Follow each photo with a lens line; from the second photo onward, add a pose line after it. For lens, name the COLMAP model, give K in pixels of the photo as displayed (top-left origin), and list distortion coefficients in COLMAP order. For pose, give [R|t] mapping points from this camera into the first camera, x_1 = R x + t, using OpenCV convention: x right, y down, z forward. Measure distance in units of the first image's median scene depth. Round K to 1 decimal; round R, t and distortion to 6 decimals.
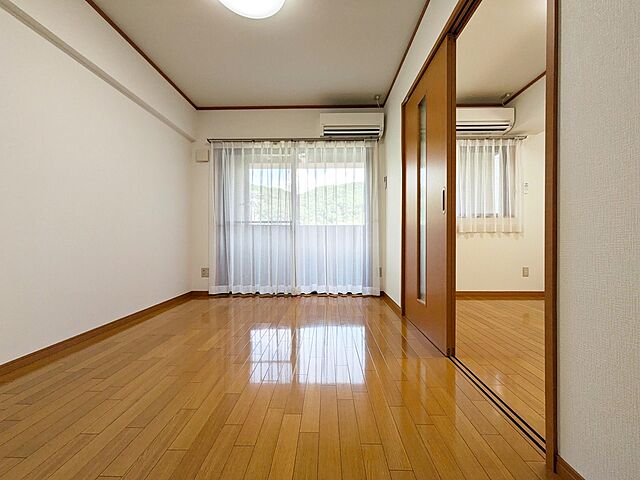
lens RADIAL K [[252.6, 0, 322.5], [0, 252.6, 239.3], [0, 0, 1]] dist [0.002370, 0.000315]
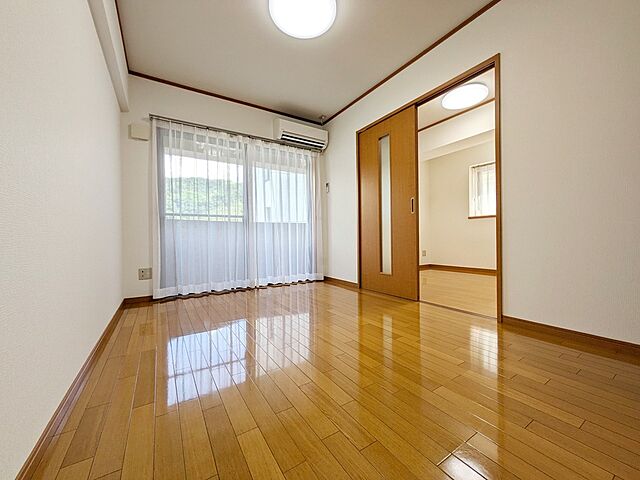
lens RADIAL K [[252.6, 0, 321.9], [0, 252.6, 236.8], [0, 0, 1]] dist [0.002370, 0.000315]
pose [[0.833900, -0.007300, 0.551868, -0.440916], [0.011696, 0.999922, -0.004448, 0.020374], [-0.551792, 0.010164, 0.833920, -0.010627]]
